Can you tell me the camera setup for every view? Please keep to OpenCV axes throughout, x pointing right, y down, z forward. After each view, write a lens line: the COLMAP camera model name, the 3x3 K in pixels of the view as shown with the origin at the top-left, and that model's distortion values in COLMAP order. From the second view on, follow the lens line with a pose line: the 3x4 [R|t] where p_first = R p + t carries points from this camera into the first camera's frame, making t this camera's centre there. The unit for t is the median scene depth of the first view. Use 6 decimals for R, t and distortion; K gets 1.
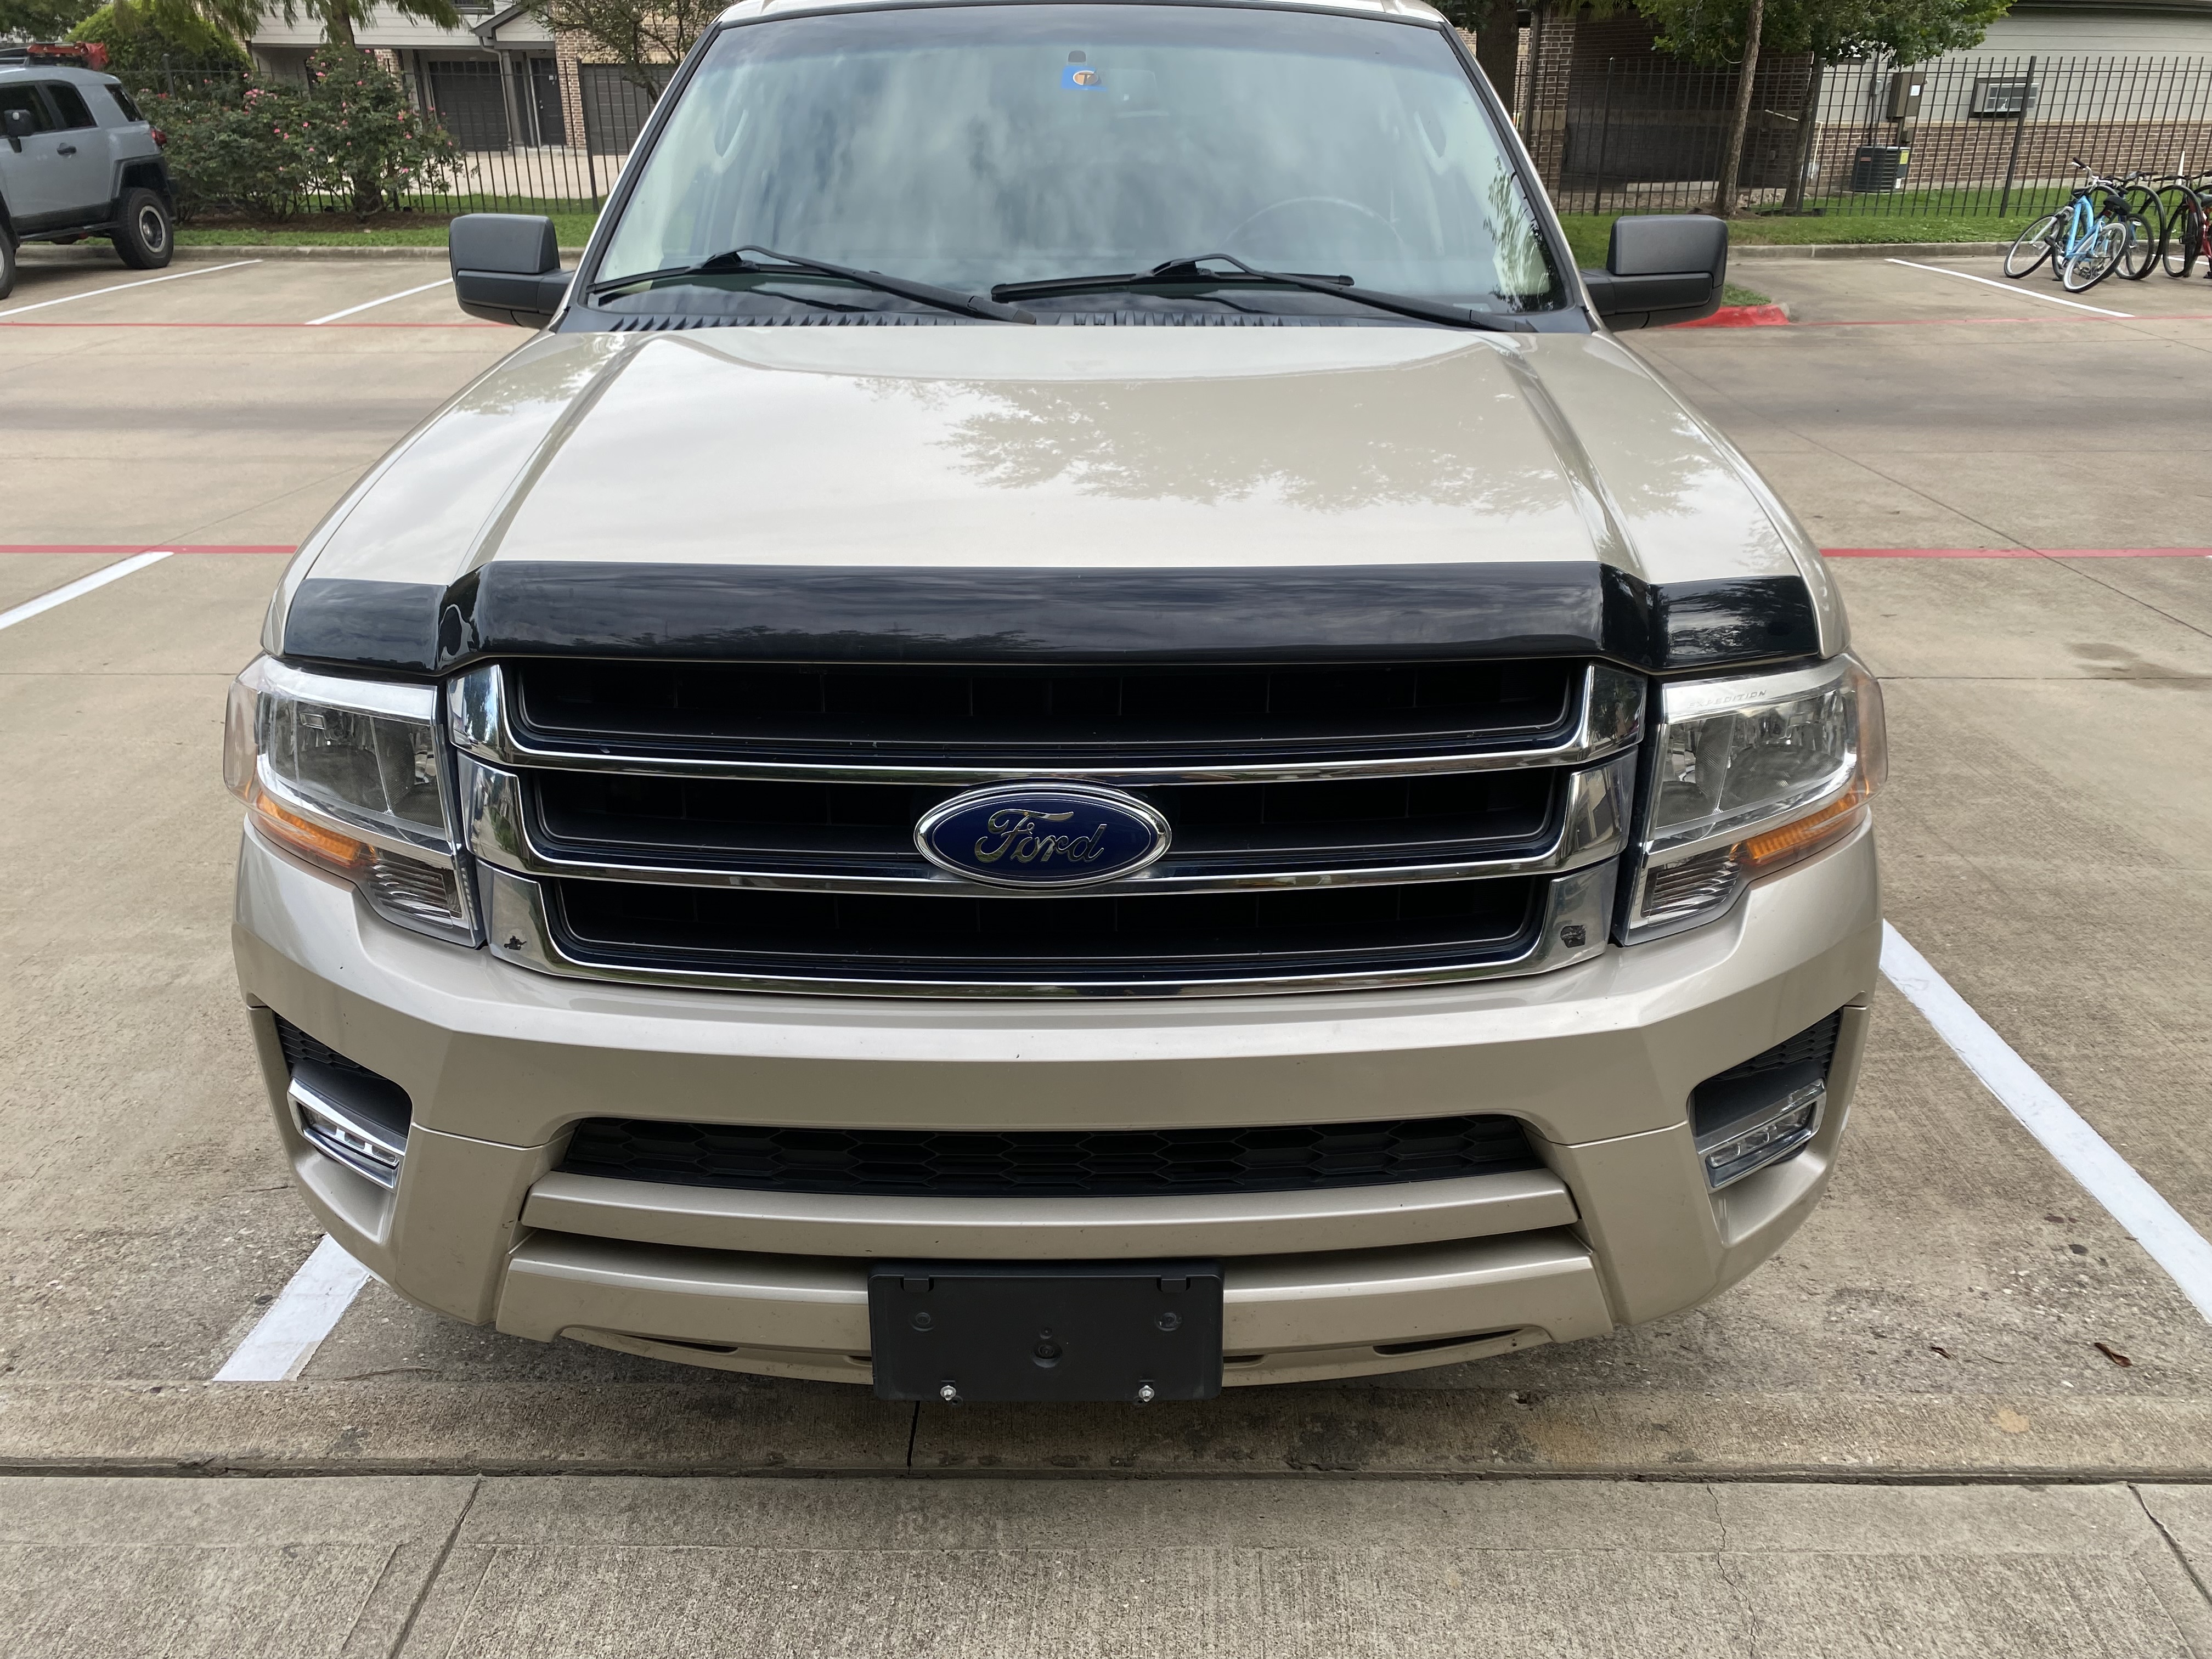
lens RADIAL K [[1710.9, 0, 1107.6], [0, 1710.9, 839.0], [0, 0, 1]] dist [0.030589, -0.001412]
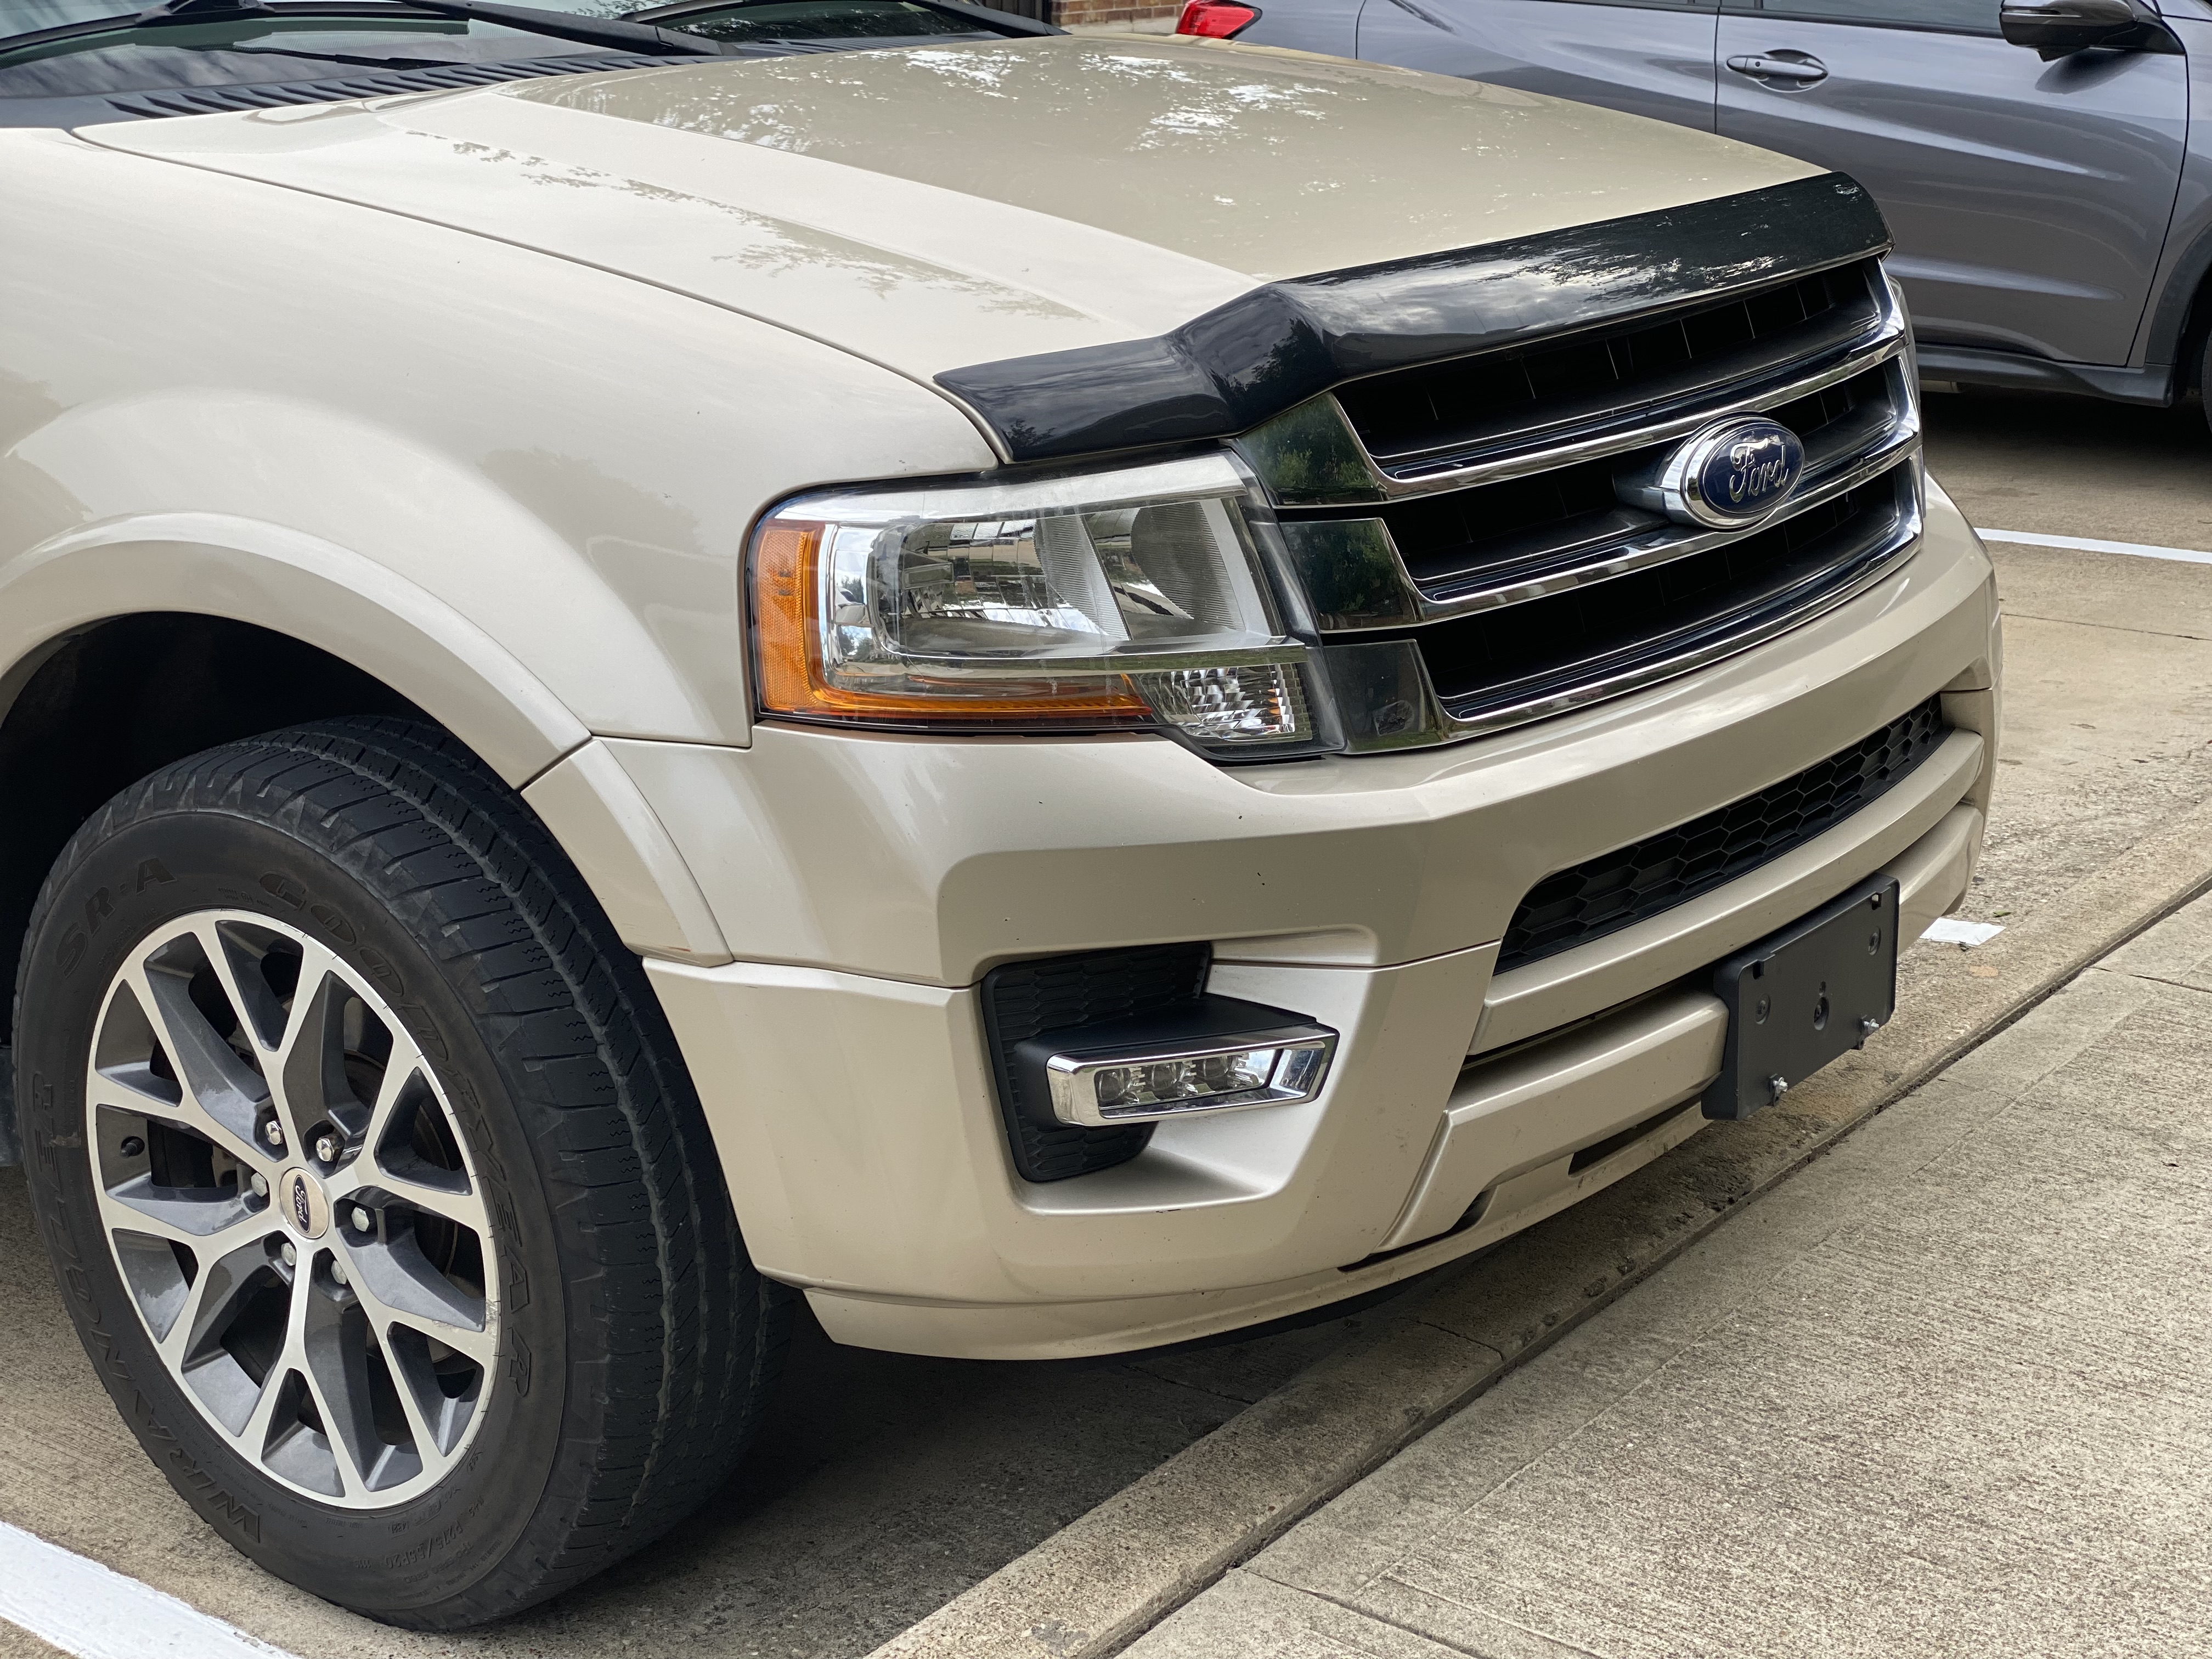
lens RADIAL K [[3340.0, 0, 1103.6], [0, 3340.0, 824.2], [0, 0, 1]] dist [0.204177, 0.000000]
pose [[0.586454, -0.230130, 0.776603, -1.655072], [0.319830, 0.946672, 0.039006, -0.002328], [-0.744164, 0.225506, 0.628782, 0.084821]]
